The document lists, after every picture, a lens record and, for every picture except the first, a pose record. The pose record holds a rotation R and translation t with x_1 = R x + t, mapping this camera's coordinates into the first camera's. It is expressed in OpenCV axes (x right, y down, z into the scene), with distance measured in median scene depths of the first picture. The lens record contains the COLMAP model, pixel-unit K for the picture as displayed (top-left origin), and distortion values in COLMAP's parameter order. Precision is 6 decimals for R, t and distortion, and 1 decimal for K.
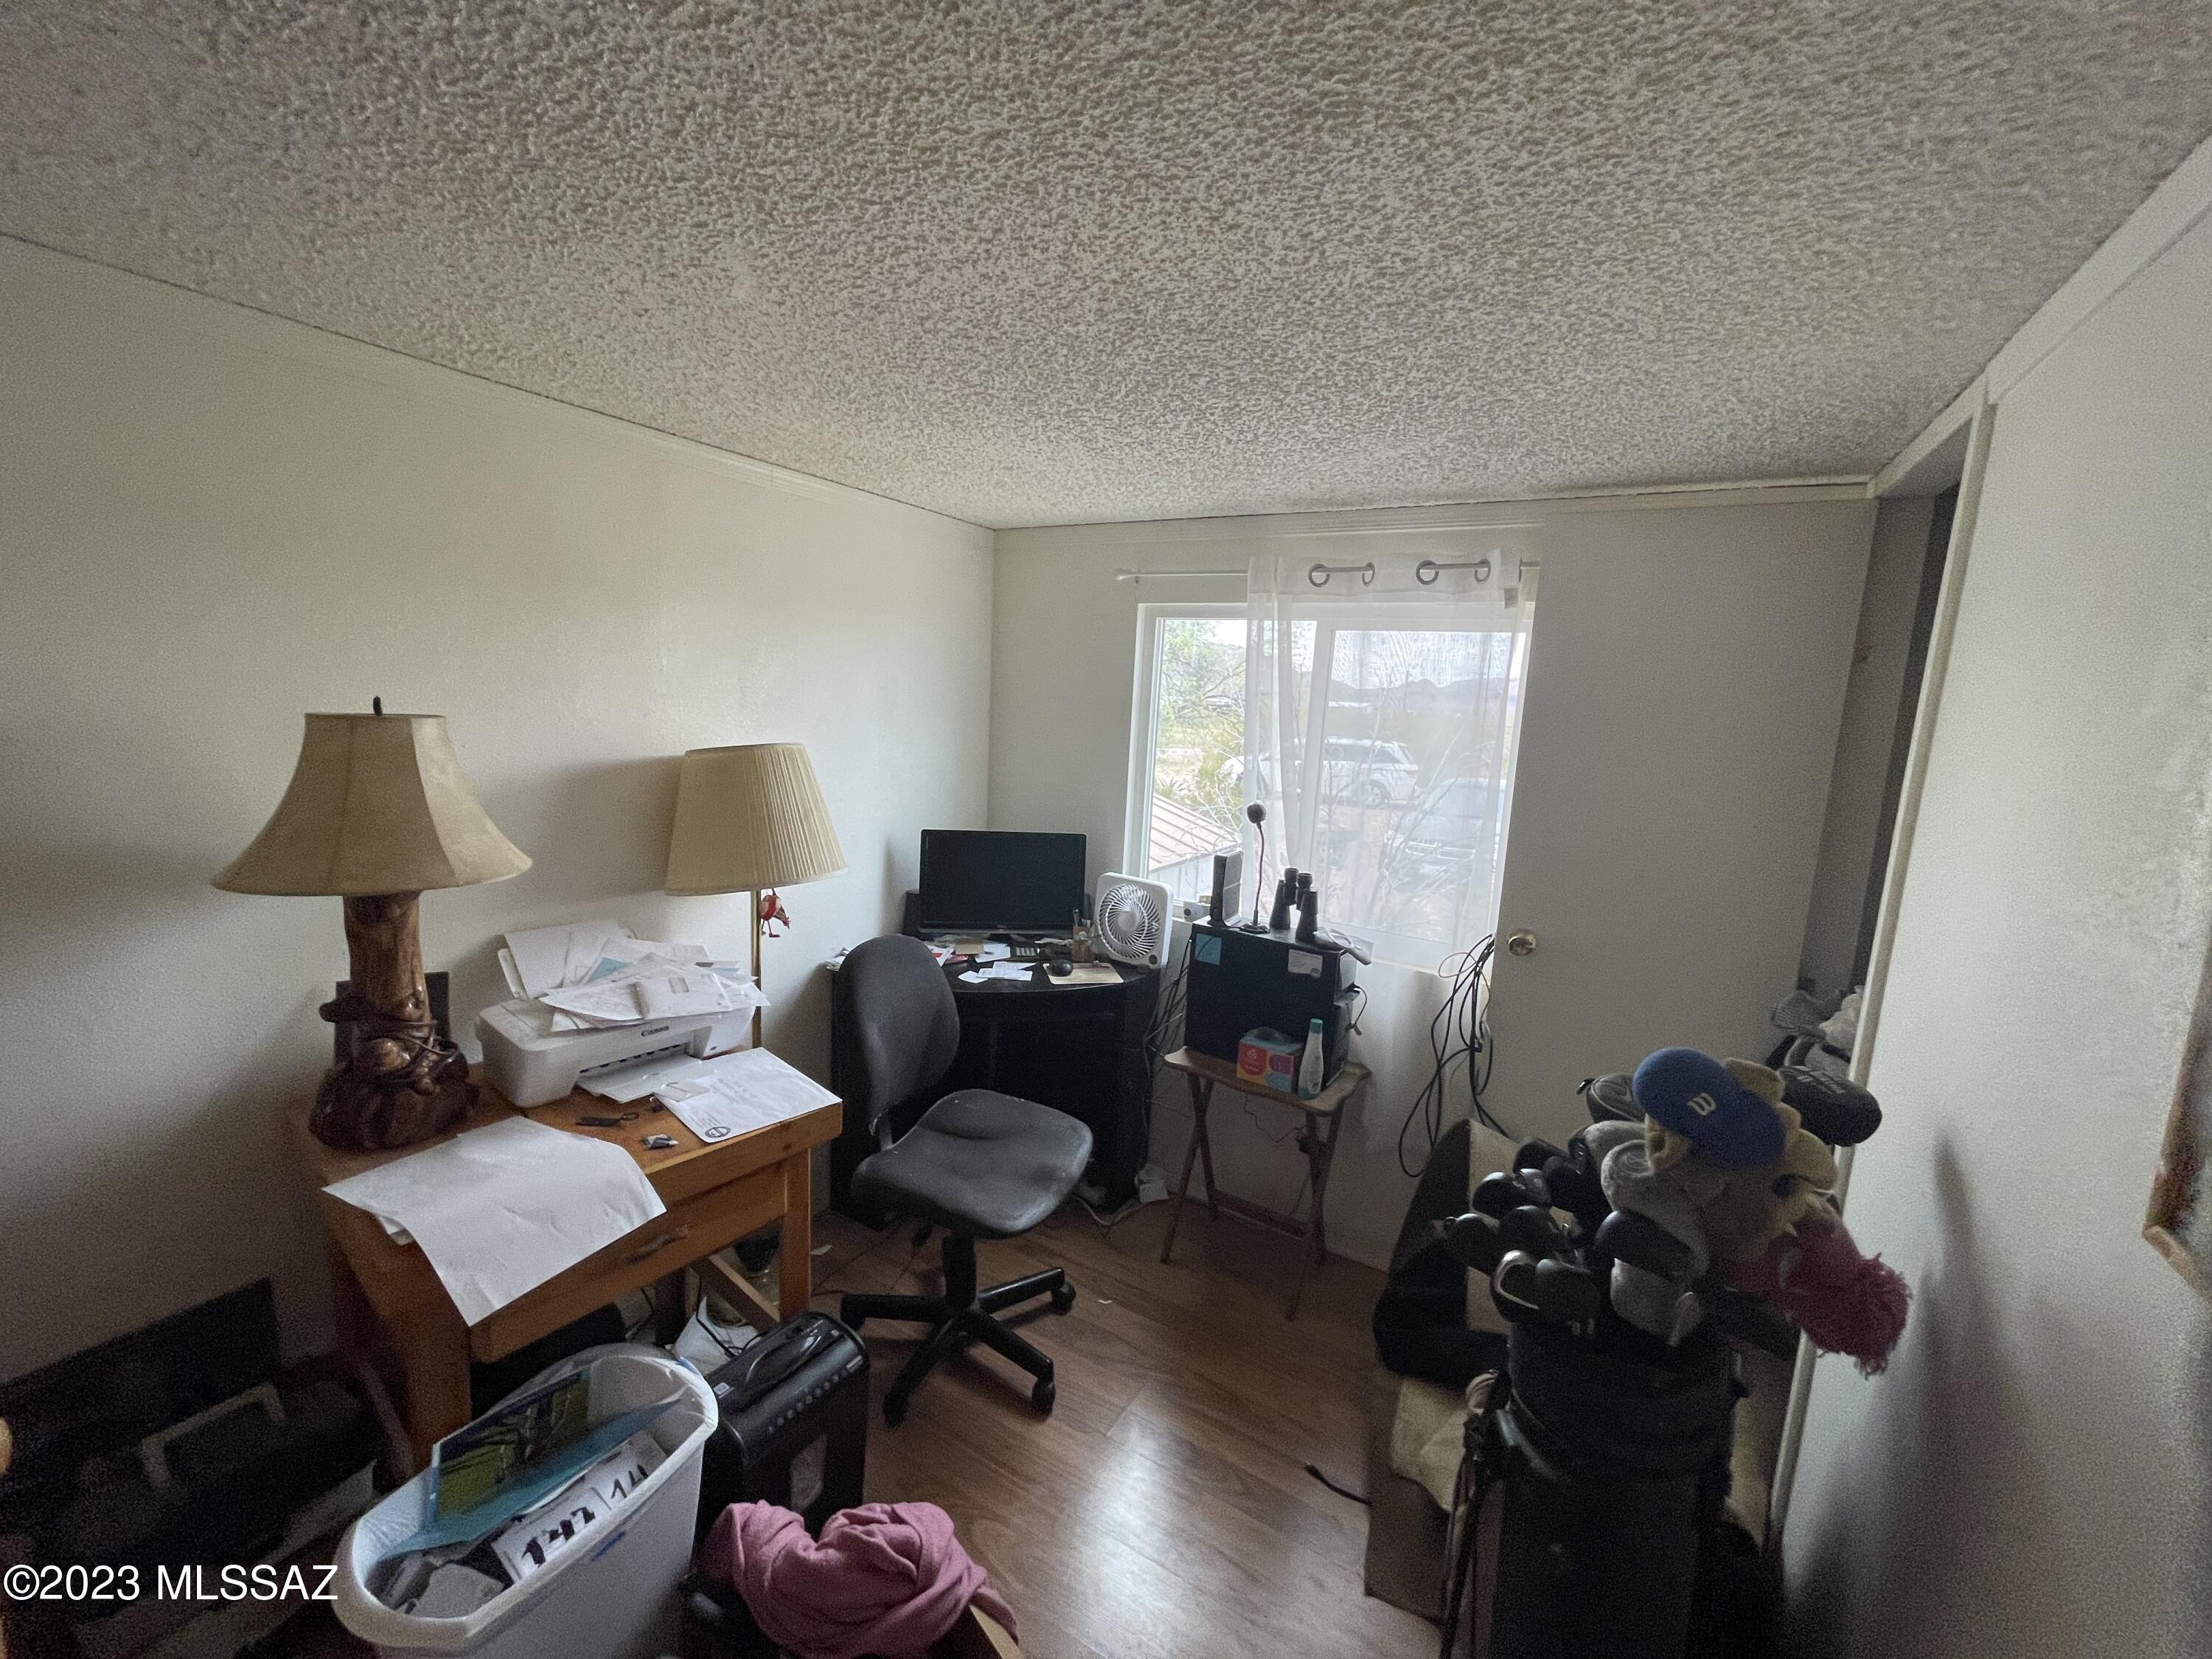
lens RADIAL K [[880.3, 0, 1106.8], [0, 880.3, 823.5], [0, 0, 1]] dist [-0.003574, -0.000792]
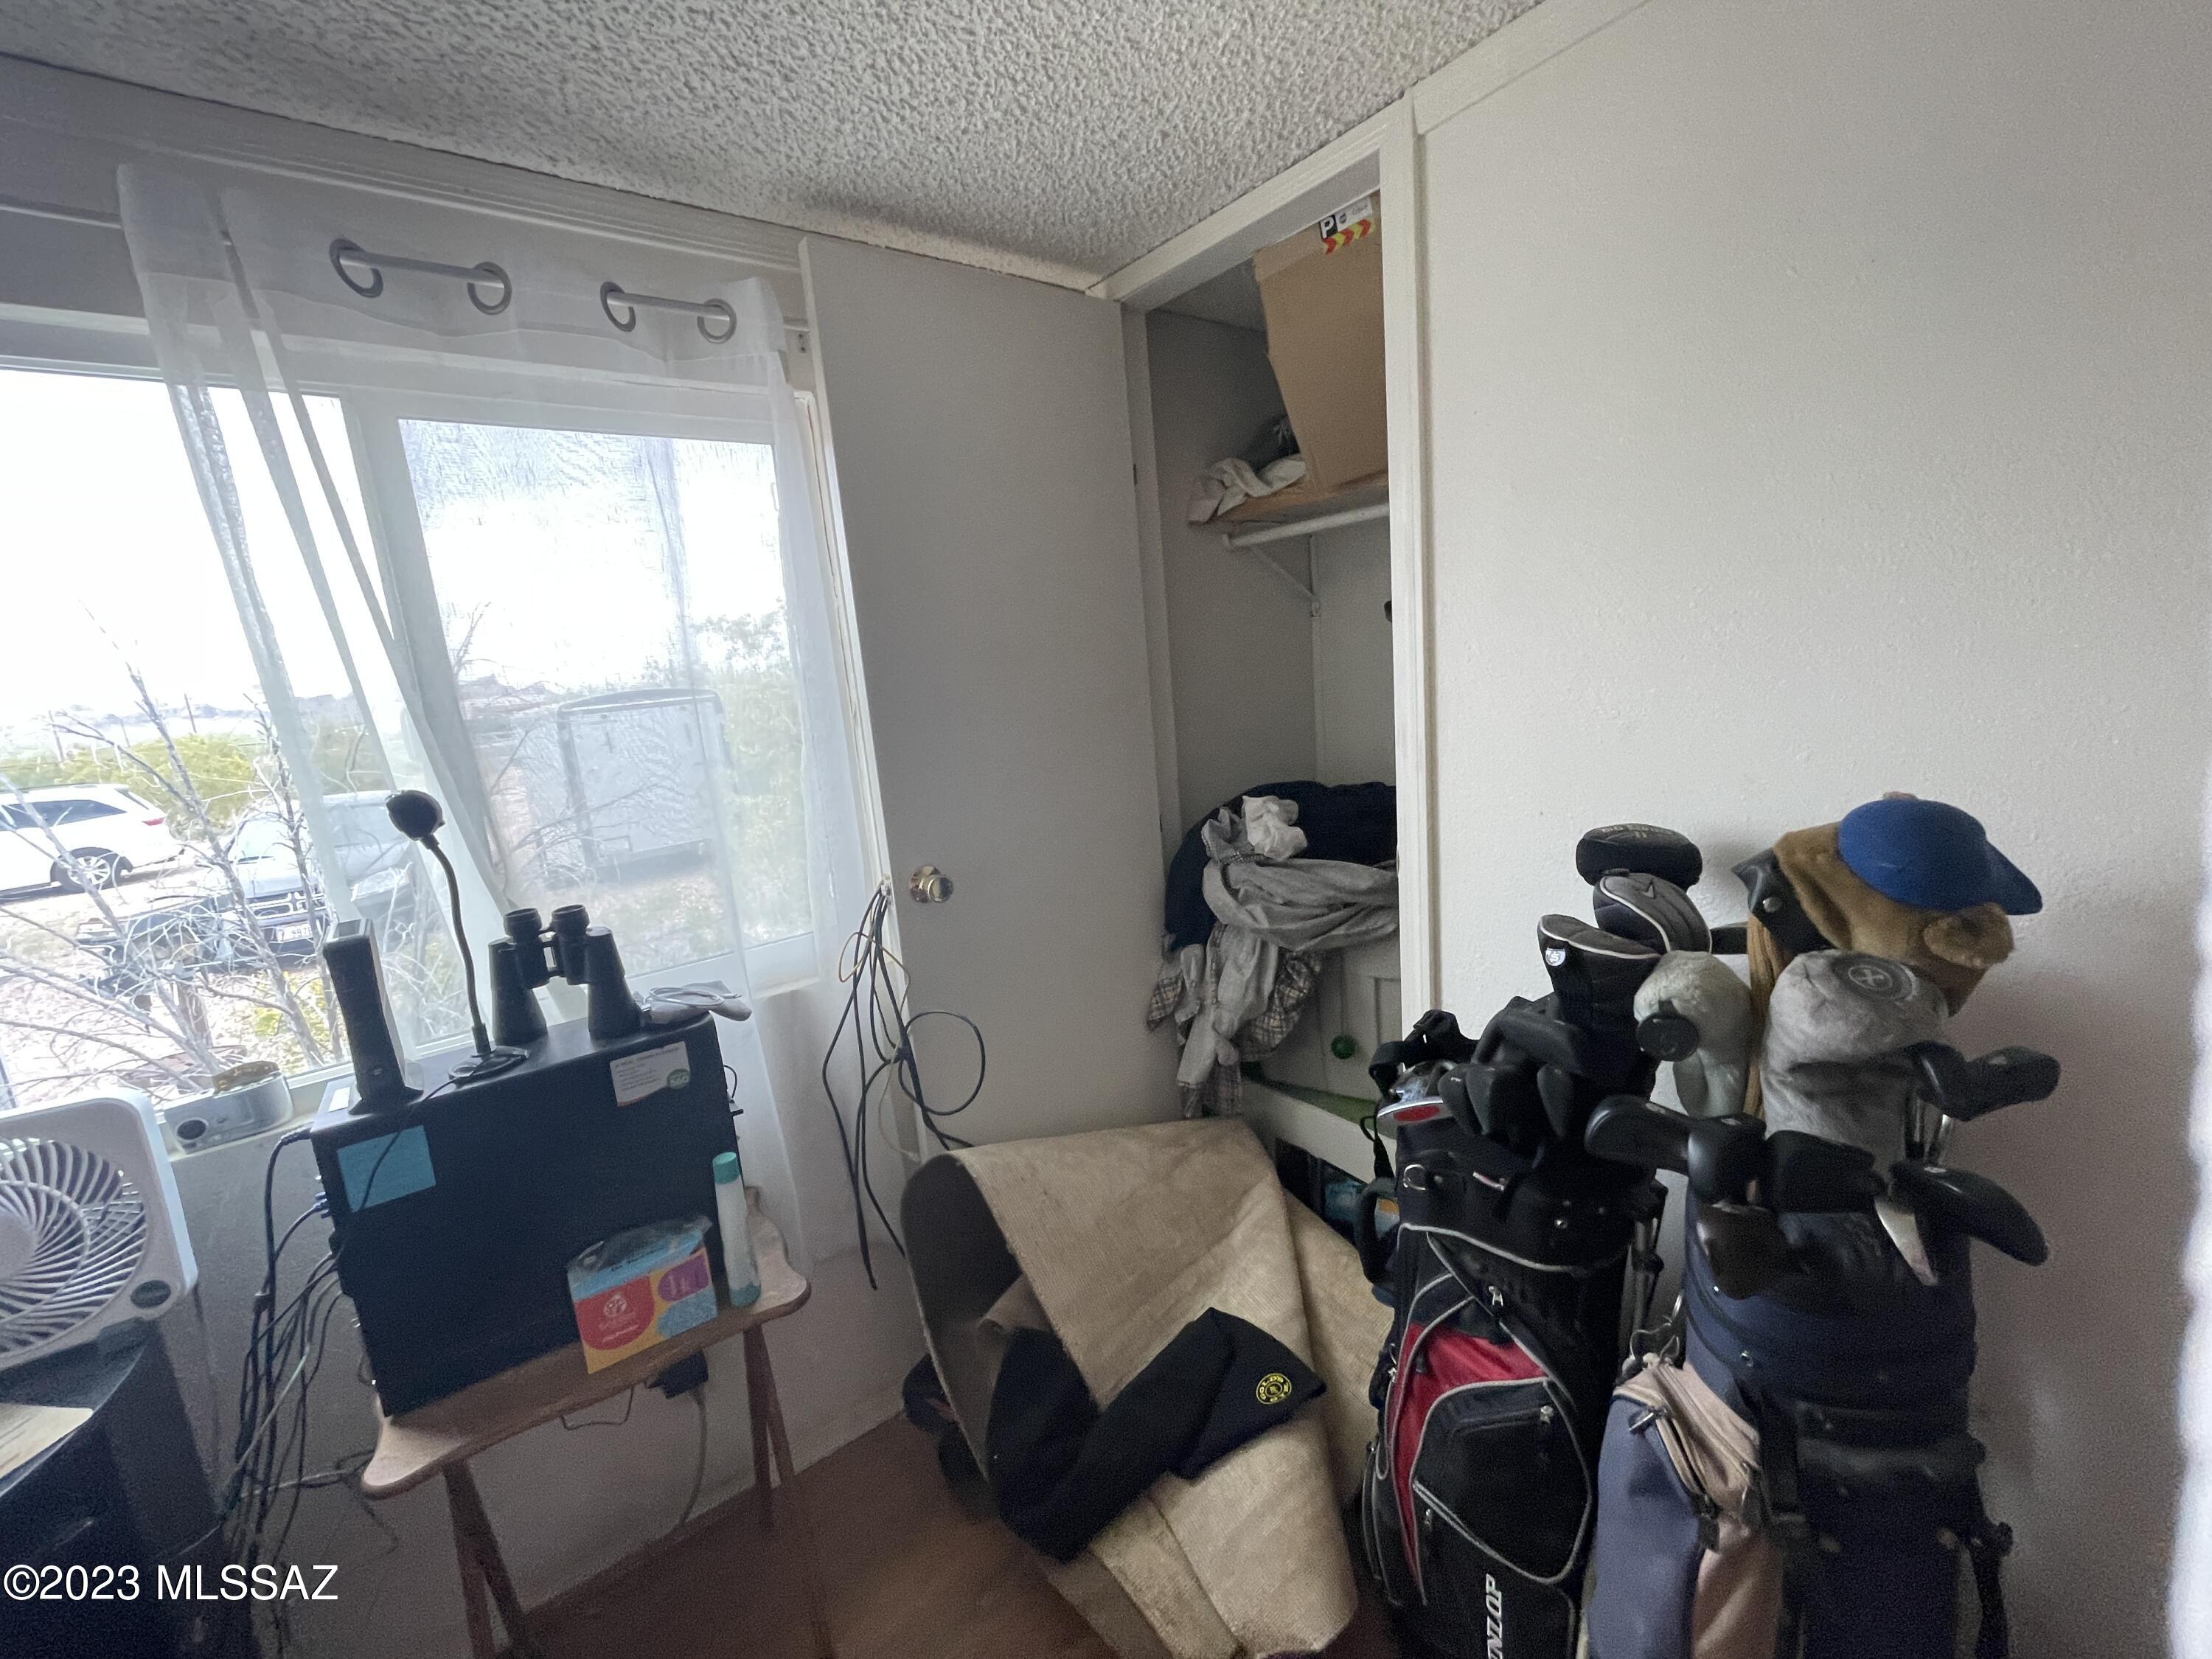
lens RADIAL K [[880.3, 0, 1106.0], [0, 880.3, 821.7], [0, 0, 1]] dist [-0.003574, -0.000792]
pose [[0.361447, -0.256481, 0.896423, -0.091144], [0.239161, 0.954759, 0.176739, -0.003574], [-0.901198, 0.150508, 0.406435, 0.528235]]
